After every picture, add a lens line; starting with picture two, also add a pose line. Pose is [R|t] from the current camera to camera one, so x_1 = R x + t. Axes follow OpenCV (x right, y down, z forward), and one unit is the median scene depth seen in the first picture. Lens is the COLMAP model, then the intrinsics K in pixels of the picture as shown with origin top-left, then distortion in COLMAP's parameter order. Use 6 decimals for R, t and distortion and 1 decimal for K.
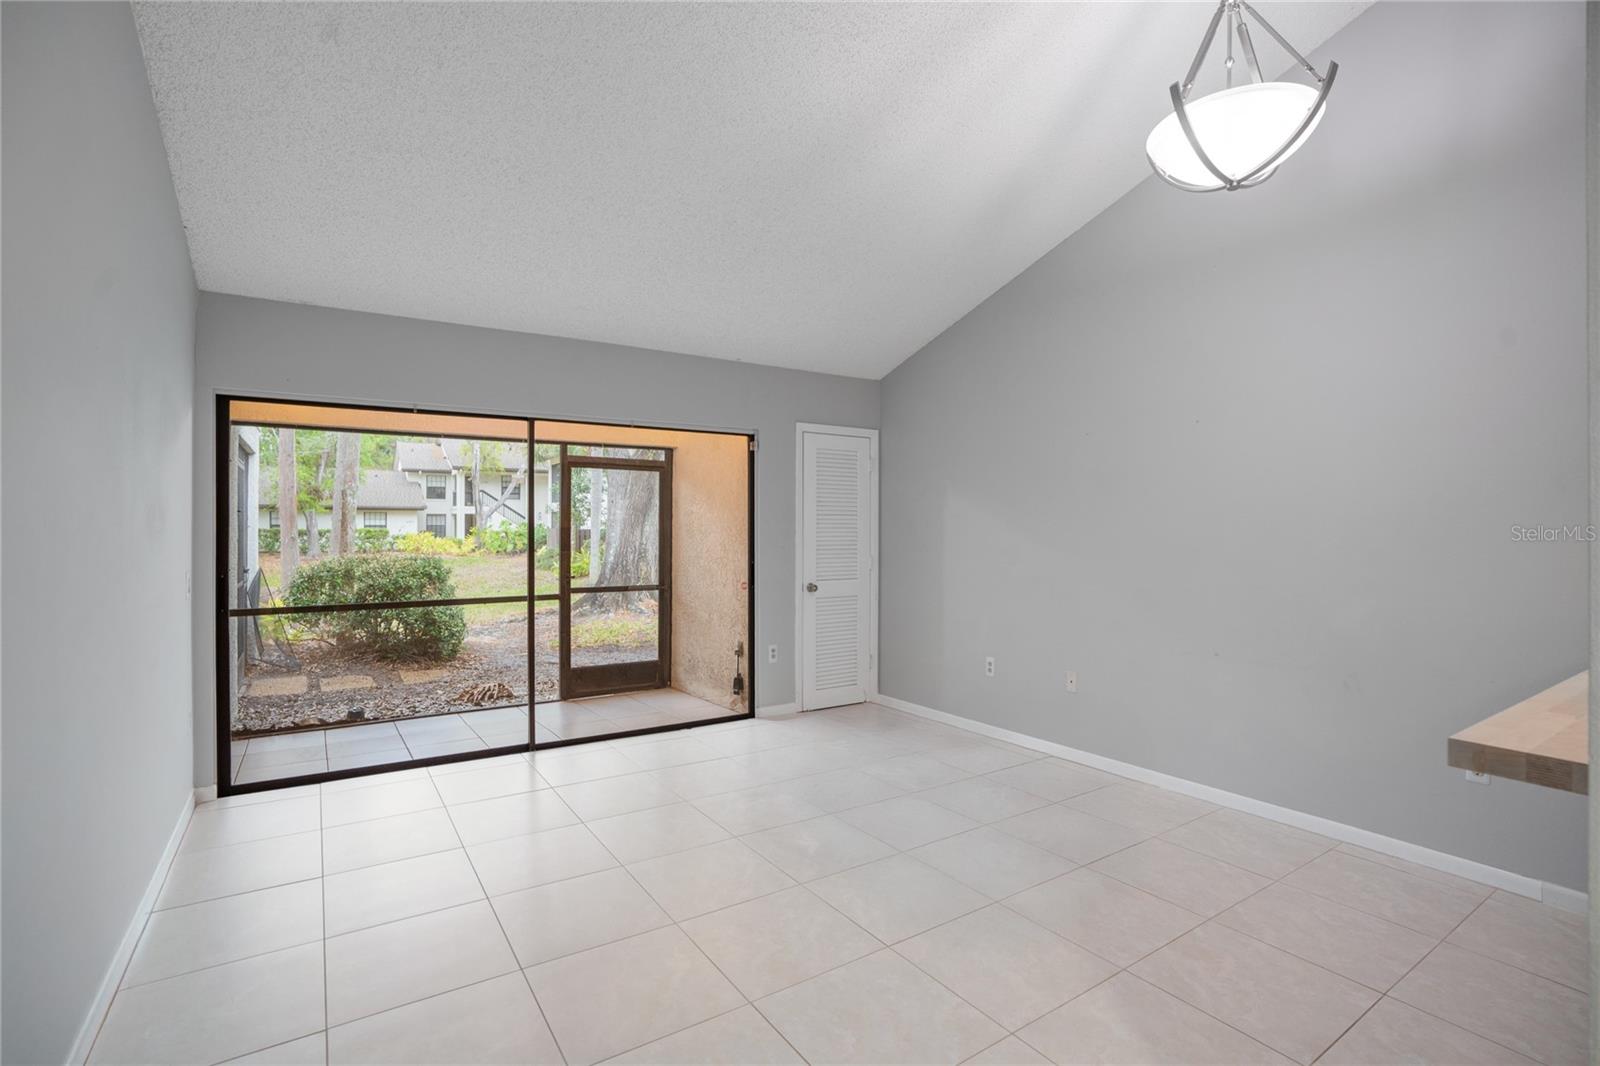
lens RADIAL K [[756.4, 0, 799.2], [0, 756.4, 527.4], [0, 0, 1]] dist [-0.074357, 0.036927]
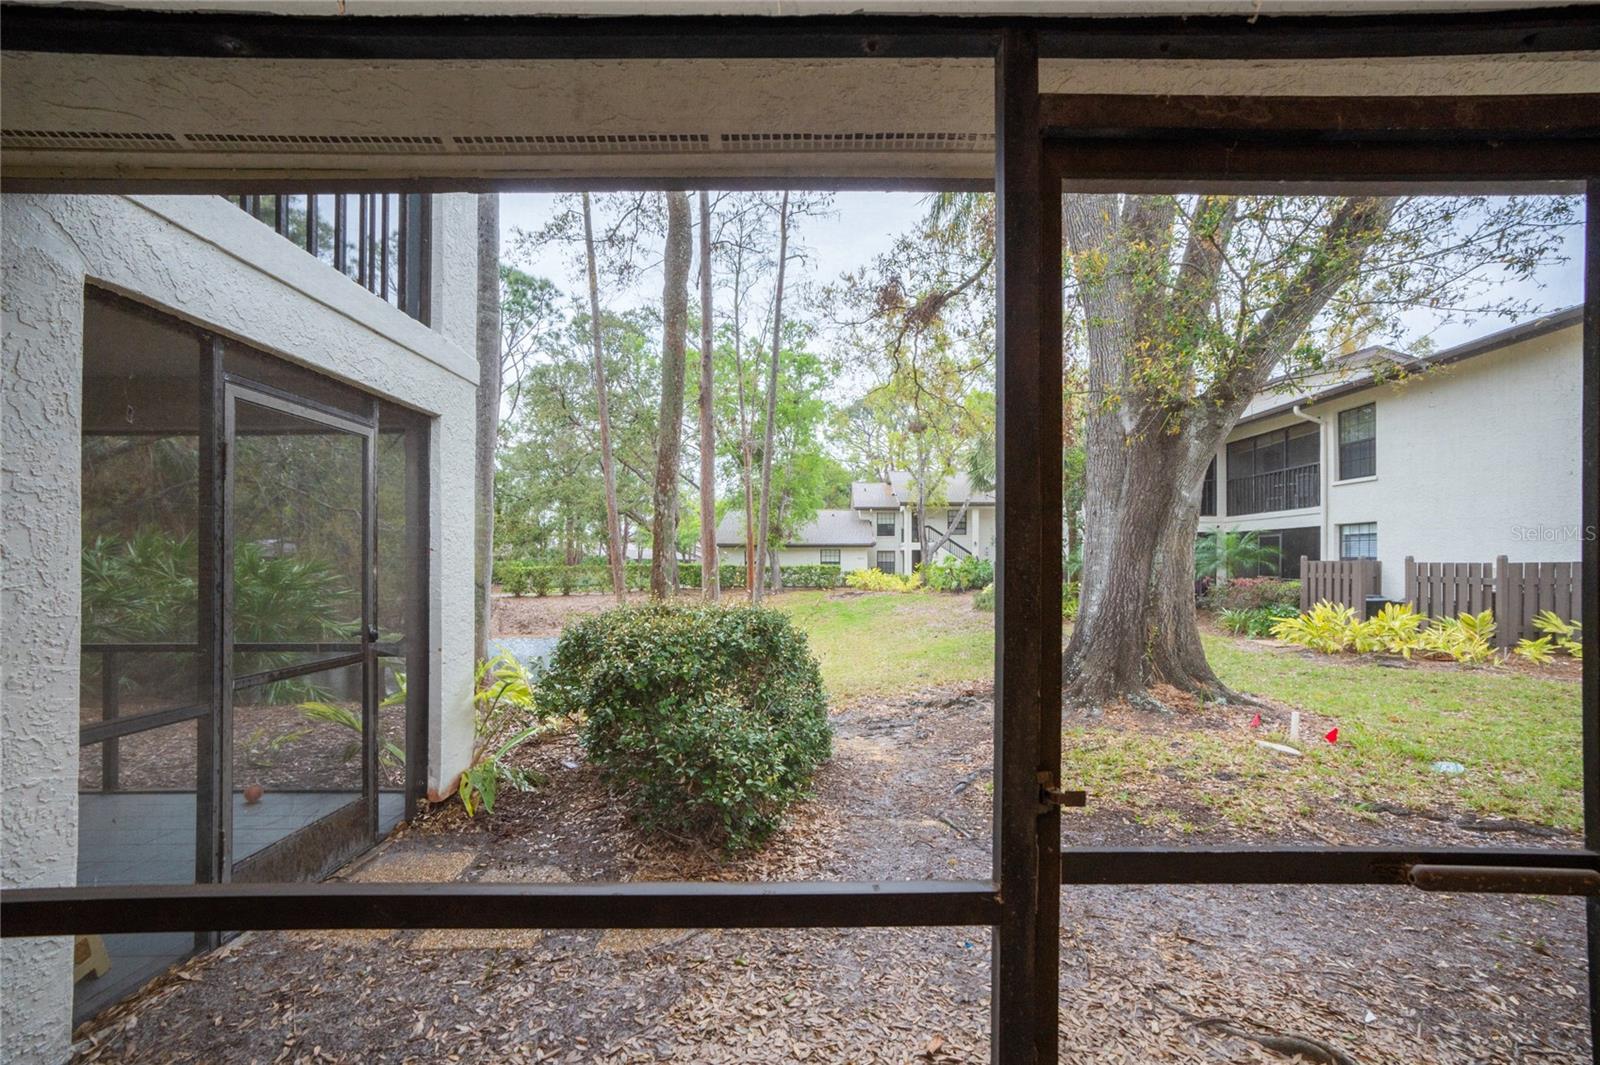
lens RADIAL K [[739.2, 0, 797.9], [0, 739.2, 559.1], [0, 0, 1]] dist [-0.057973, 0.037329]
pose [[0.832803, -0.007177, -0.553523, -0.197893], [0.003137, 0.999961, -0.008247, 0.009268], [0.553561, 0.005132, 0.832793, 0.625607]]
